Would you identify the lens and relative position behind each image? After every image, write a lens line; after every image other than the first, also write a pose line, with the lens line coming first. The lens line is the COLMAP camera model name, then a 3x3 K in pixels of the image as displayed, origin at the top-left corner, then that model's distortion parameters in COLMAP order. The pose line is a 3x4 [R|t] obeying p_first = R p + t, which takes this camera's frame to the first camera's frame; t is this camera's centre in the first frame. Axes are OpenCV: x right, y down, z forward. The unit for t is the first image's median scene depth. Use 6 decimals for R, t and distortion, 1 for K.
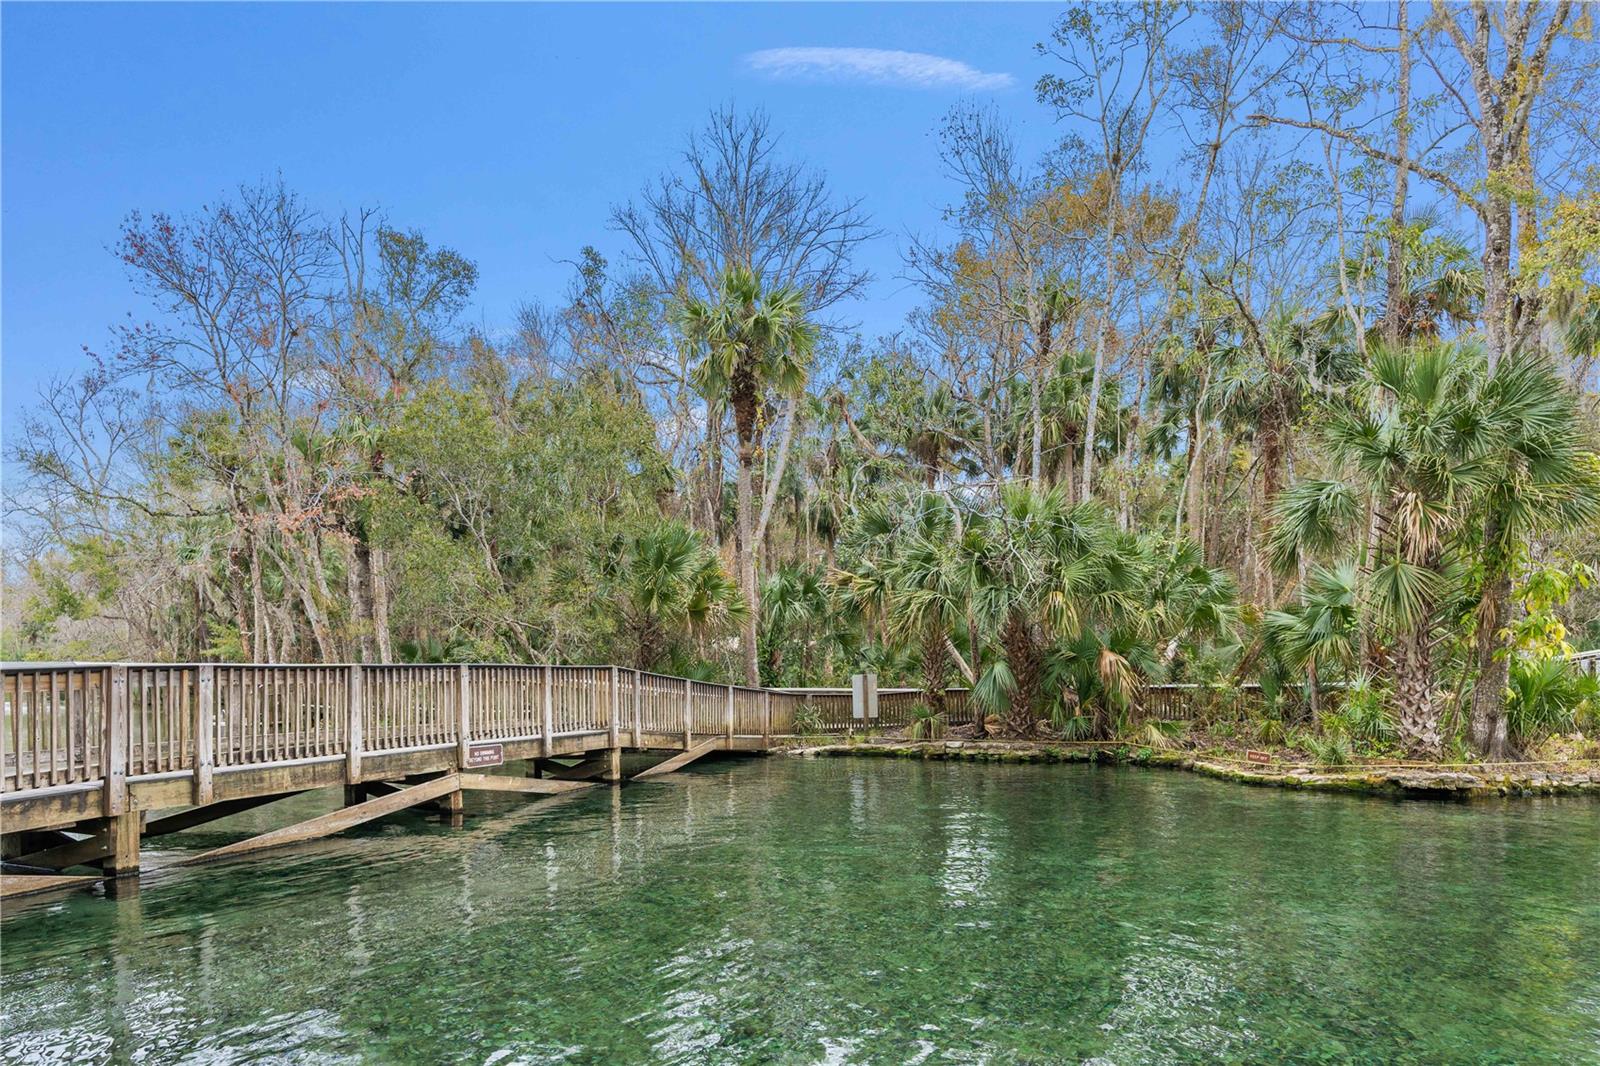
lens RADIAL K [[960.1, 0, 771.0], [0, 960.1, 698.6], [0, 0, 1]] dist [-0.000553, 0.001078]
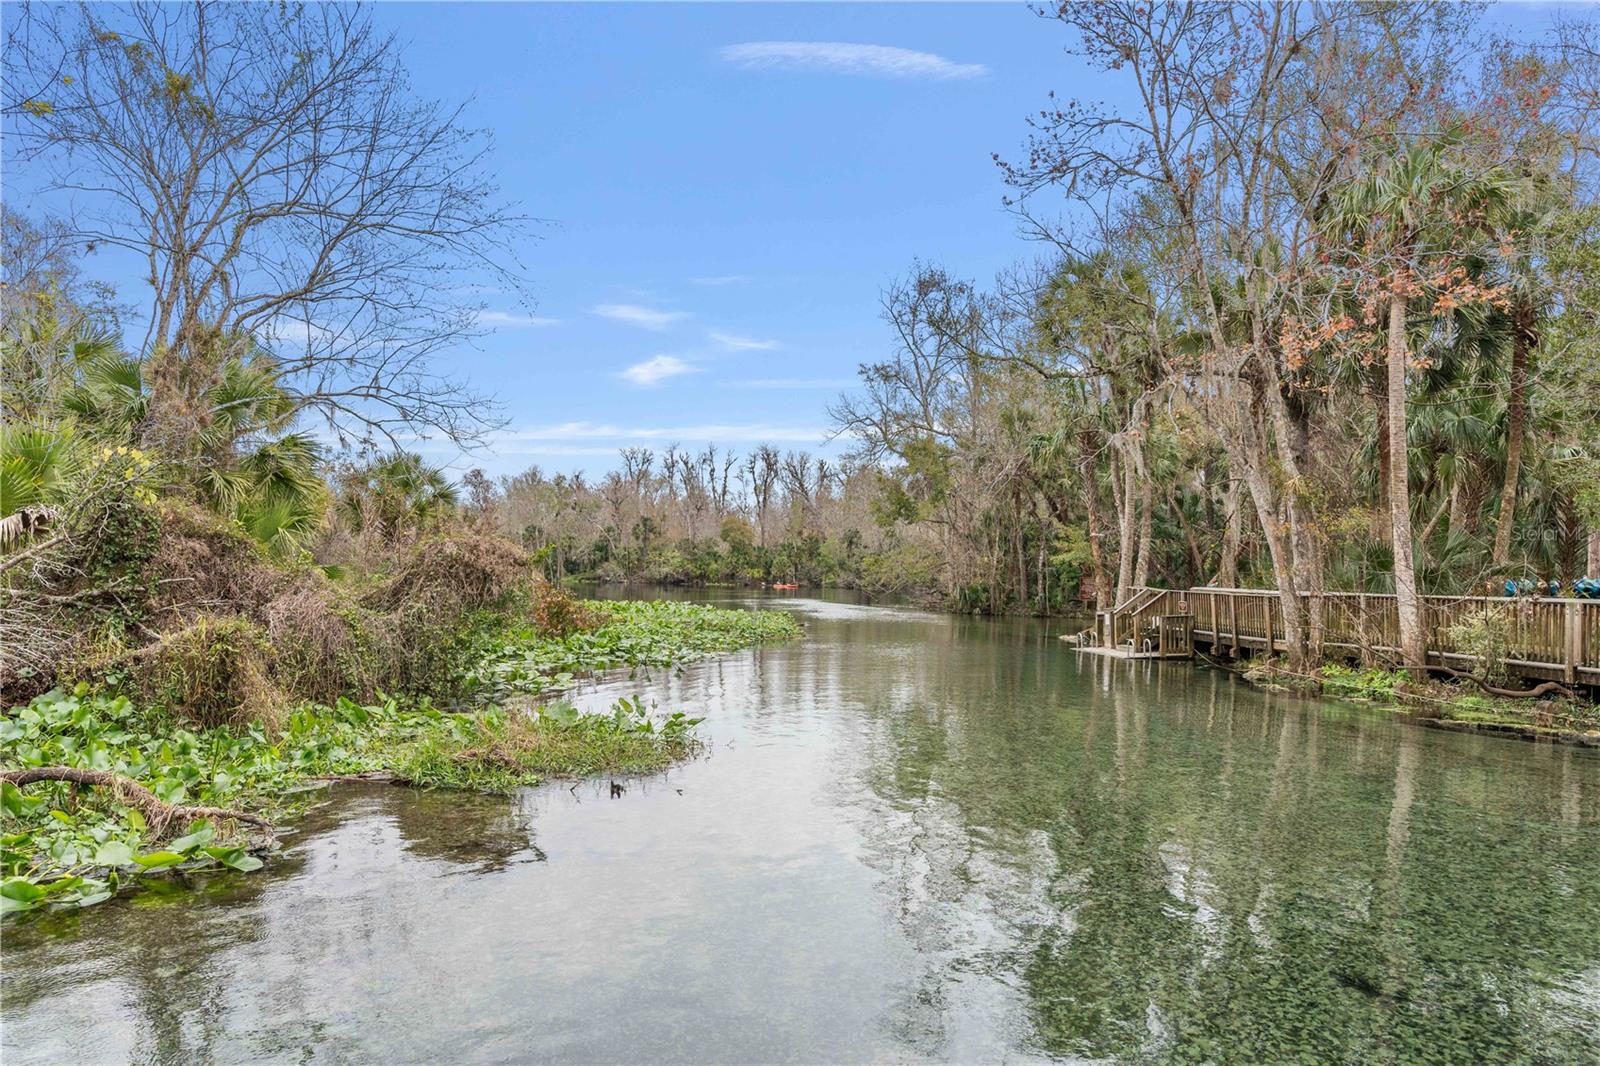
lens RADIAL K [[981.7, 0, 808.5], [0, 981.7, 559.0], [0, 0, 1]] dist [-0.017580, 0.003939]
pose [[0.777222, 0.006591, -0.629192, -0.313837], [-0.036258, 0.998753, -0.034325, -0.017835], [0.628181, 0.049492, 0.776492, 0.301184]]
